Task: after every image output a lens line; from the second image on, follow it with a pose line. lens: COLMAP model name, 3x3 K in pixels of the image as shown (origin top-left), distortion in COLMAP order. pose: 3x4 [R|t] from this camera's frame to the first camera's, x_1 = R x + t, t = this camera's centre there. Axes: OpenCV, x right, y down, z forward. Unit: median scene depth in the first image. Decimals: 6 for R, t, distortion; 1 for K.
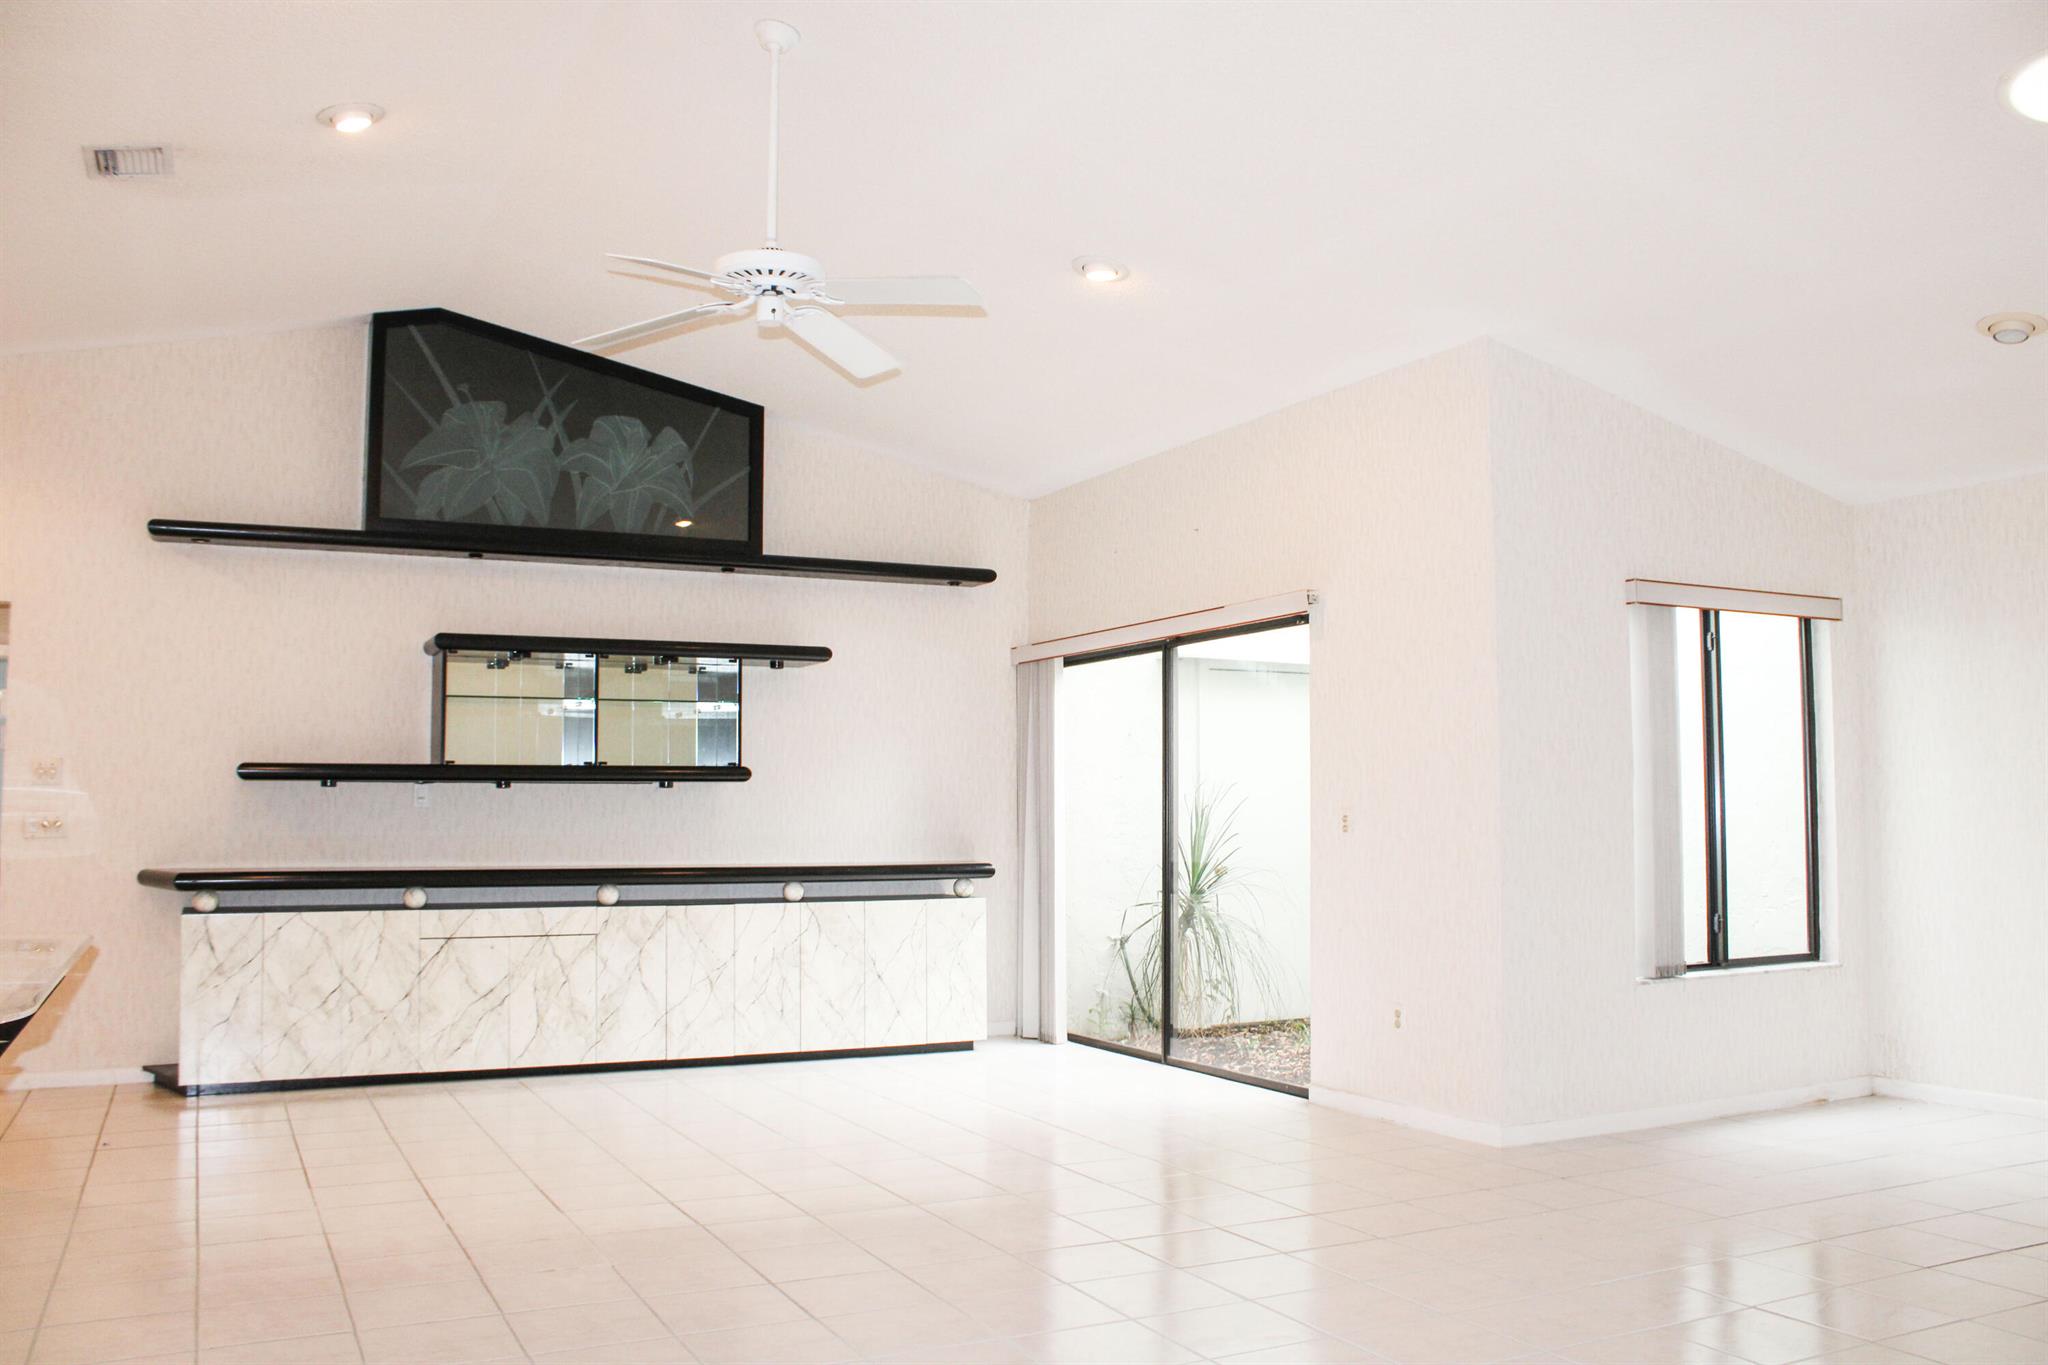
lens RADIAL K [[1727.3, 0, 1008.1], [0, 1727.3, 685.4], [0, 0, 1]] dist [-0.161532, 0.148530]
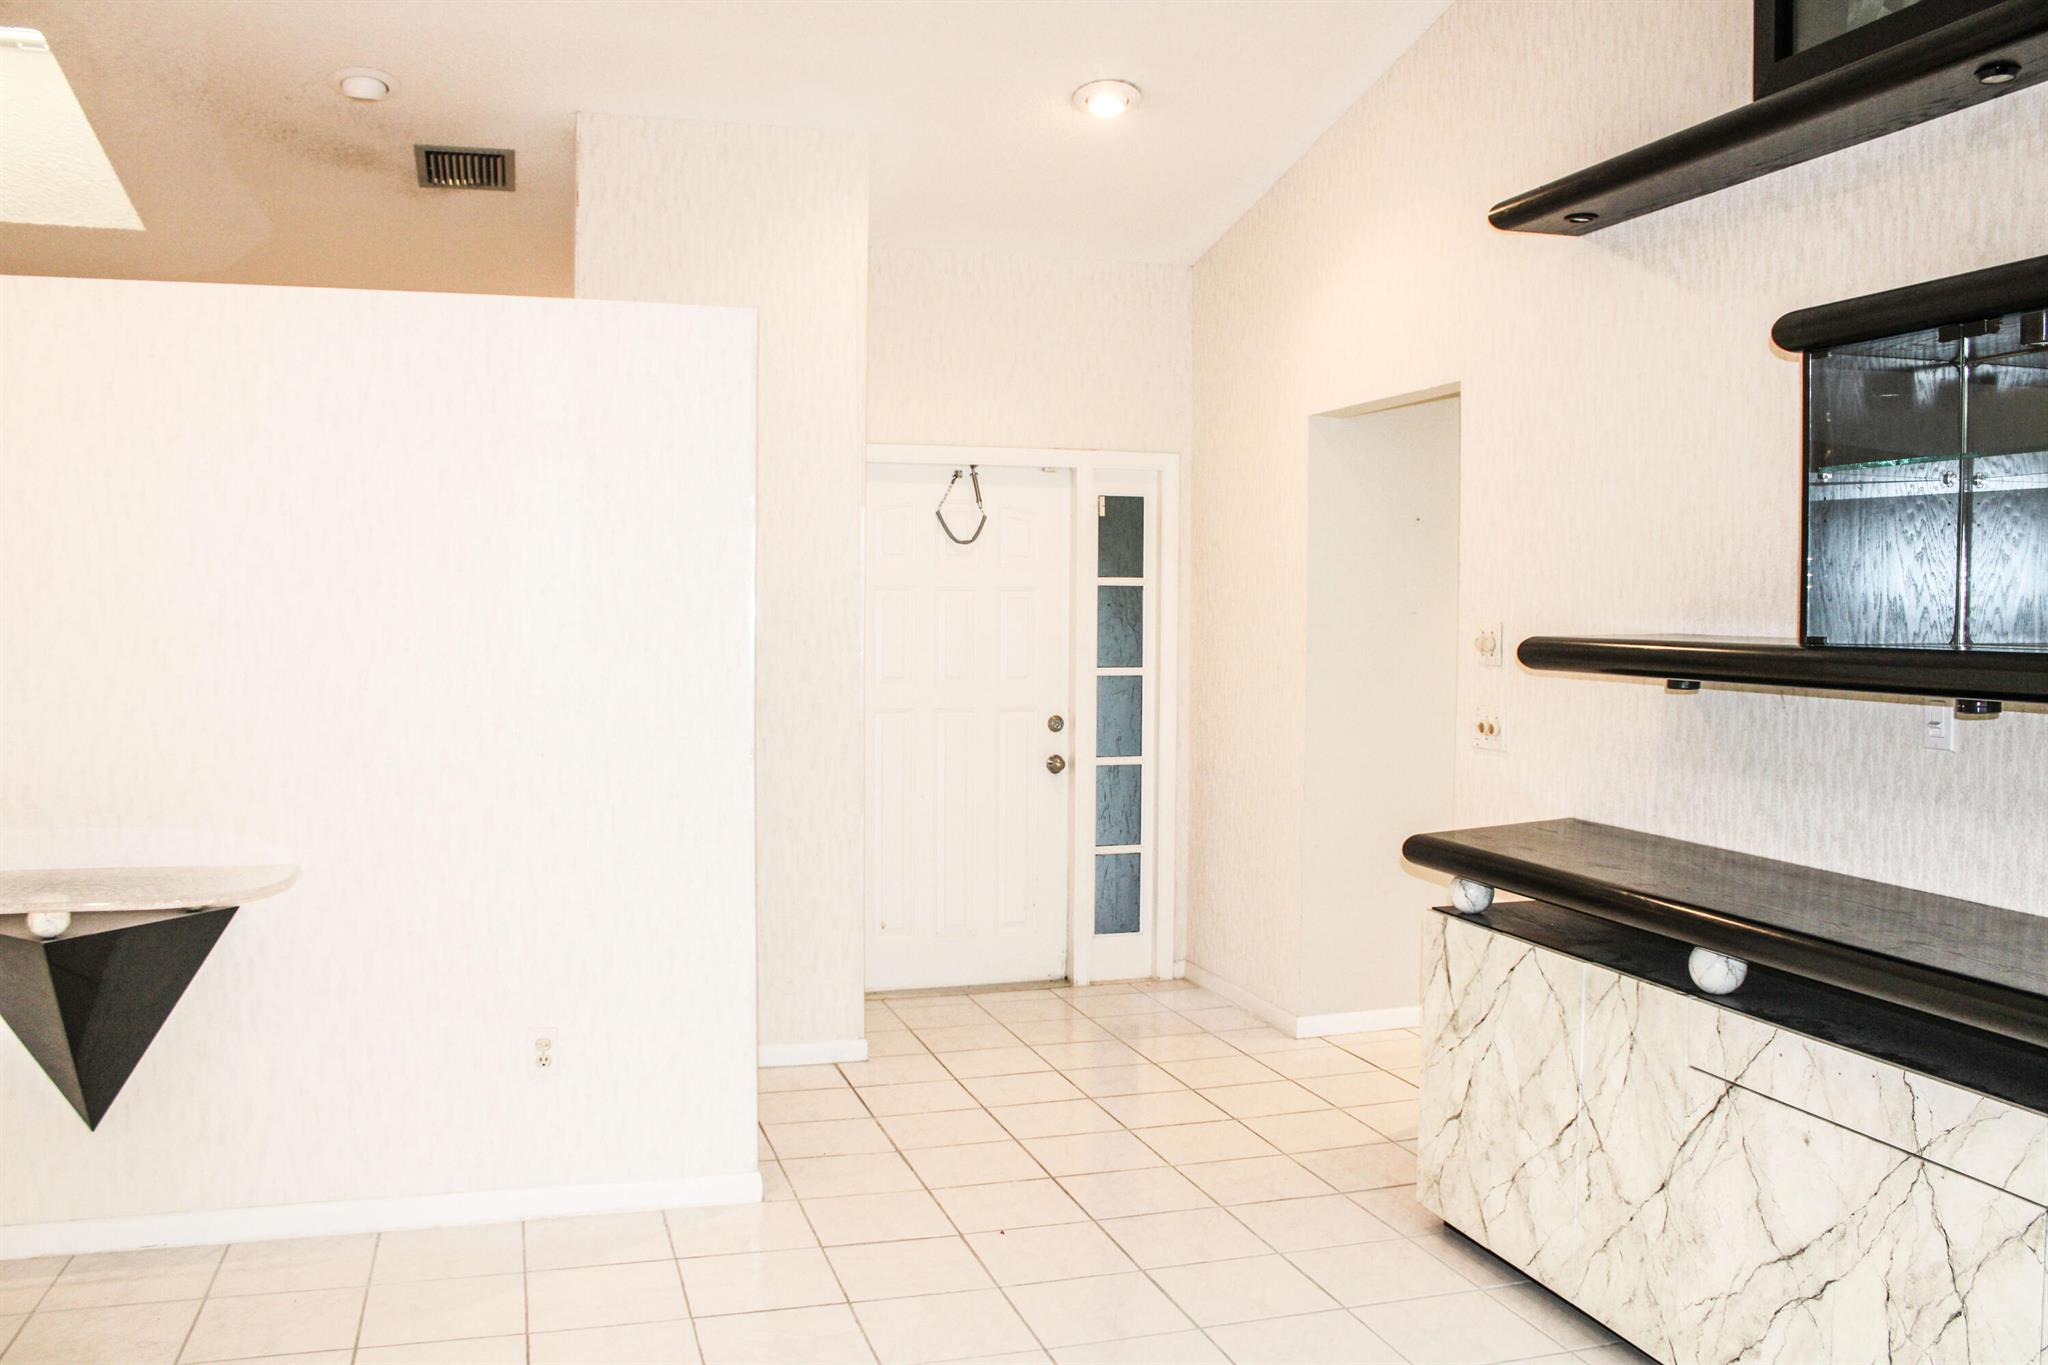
lens RADIAL K [[1727.3, 0, 1008.1], [0, 1727.3, 685.4], [0, 0, 1]] dist [-0.161532, 0.148530]
pose [[-0.171754, 0.048908, -0.983925, 0.079828], [0.059141, 0.997477, 0.039258, 0.029241], [0.983363, -0.051447, -0.174213, 0.877683]]
